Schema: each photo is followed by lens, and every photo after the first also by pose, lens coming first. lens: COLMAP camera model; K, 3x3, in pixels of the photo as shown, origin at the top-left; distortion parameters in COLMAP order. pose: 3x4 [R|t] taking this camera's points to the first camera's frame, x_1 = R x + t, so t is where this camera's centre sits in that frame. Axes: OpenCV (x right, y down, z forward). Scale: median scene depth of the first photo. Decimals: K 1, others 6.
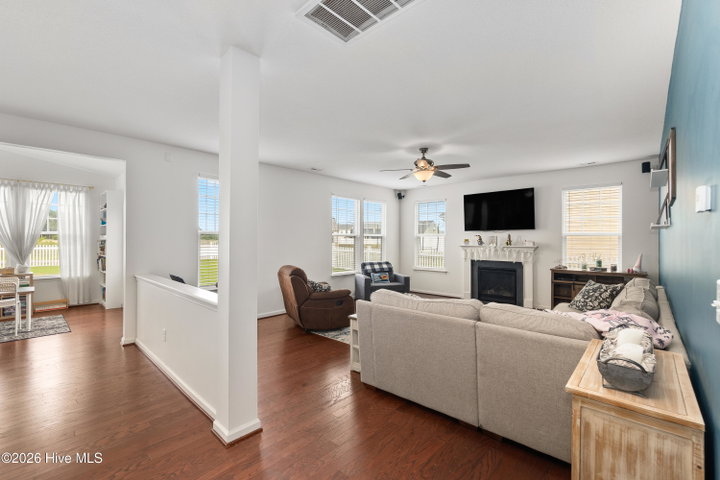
lens RADIAL K [[309.3, 0, 355.0], [0, 309.3, 239.6], [0, 0, 1]] dist [-0.005275, 0.001216]
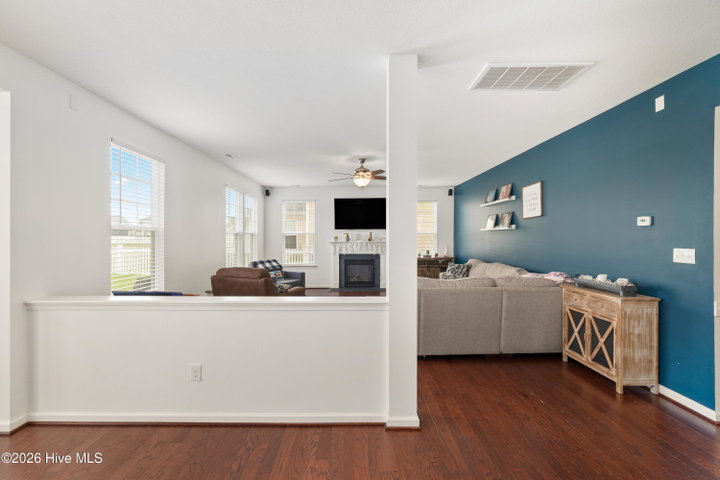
lens RADIAL K [[309.3, 0, 354.4], [0, 309.3, 237.7], [0, 0, 1]] dist [-0.005275, 0.001216]
pose [[0.727307, -0.003404, 0.686304, -0.437628], [0.001932, 0.999994, 0.002913, -0.000020], [-0.686309, -0.000793, 0.727309, 0.124209]]
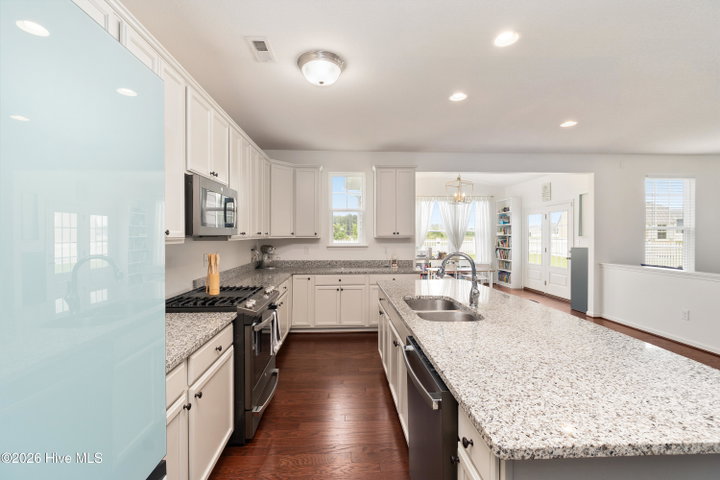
lens RADIAL K [[309.3, 0, 359.4], [0, 309.3, 237.5], [0, 0, 1]] dist [-0.005275, 0.001216]
pose [[0.722036, -0.000847, -0.691855, -0.364257], [0.005947, 0.999970, 0.004983, -0.001334], [0.691830, -0.007712, 0.722019, -0.382154]]
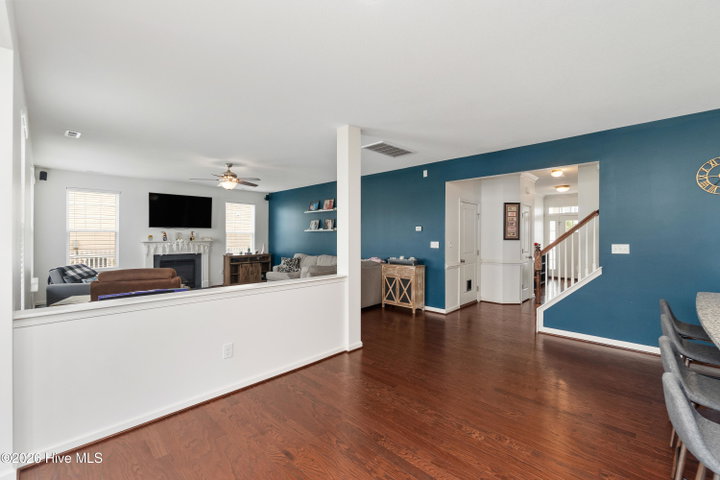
lens RADIAL K [[309.3, 0, 355.9], [0, 309.3, 237.3], [0, 0, 1]] dist [-0.005275, 0.001216]
pose [[0.015214, -0.003630, 0.999878, -0.752442], [-0.001063, 0.999993, 0.003647, 0.000747], [-0.999884, -0.001119, 0.015210, 0.336235]]
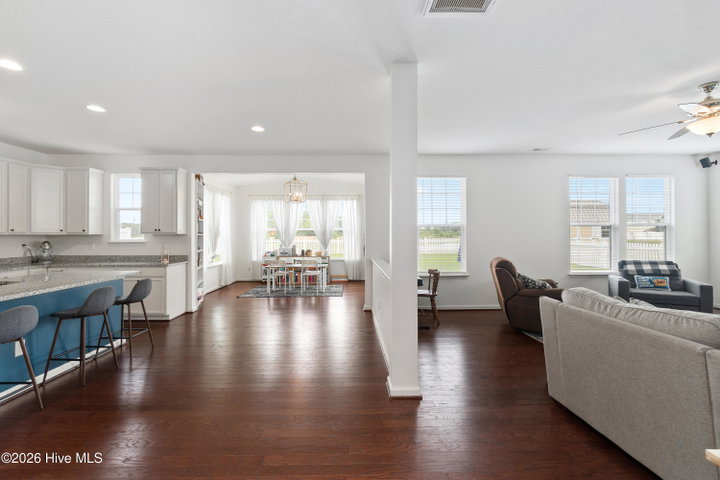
lens RADIAL K [[309.3, 0, 354.8], [0, 309.3, 235.1], [0, 0, 1]] dist [-0.005275, 0.001216]
pose [[0.699638, -0.007239, -0.714461, 0.118408], [0.006837, 0.999971, -0.003436, 0.012194], [0.714465, -0.002481, 0.699667, 0.019686]]
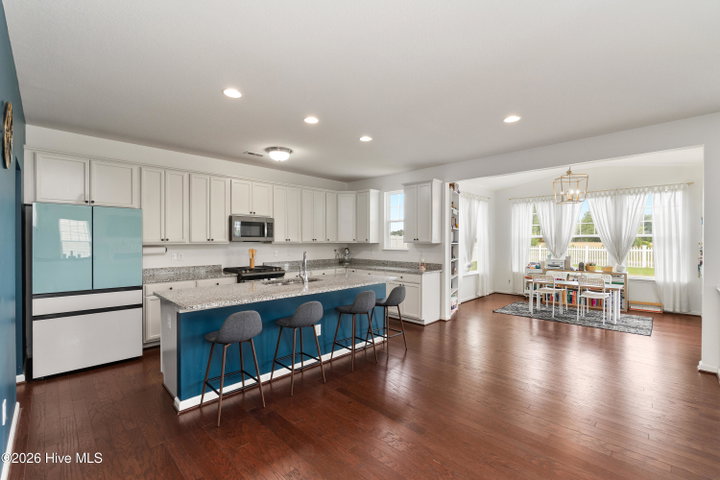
lens RADIAL K [[309.3, 0, 356.0], [0, 309.3, 241.9], [0, 0, 1]] dist [-0.005275, 0.001216]
pose [[-0.032263, -0.002668, -0.999476, 0.061654], [-0.000214, 0.999996, -0.002663, 0.002186], [0.999479, 0.000128, -0.032264, 0.074122]]
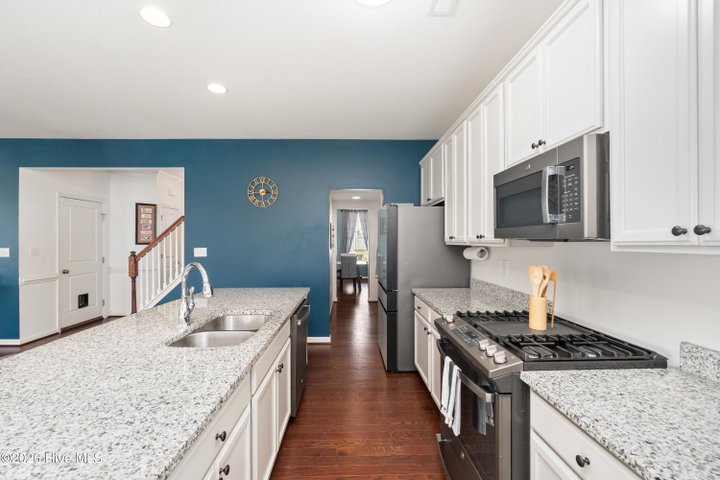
lens RADIAL K [[309.3, 0, 356.2], [0, 309.3, 243.3], [0, 0, 1]] dist [-0.005275, 0.001216]
pose [[-0.707913, -0.008978, 0.706242, -0.830407], [-0.001150, 0.999933, 0.011559, -0.002016], [-0.706298, 0.007371, -0.707876, 0.054380]]
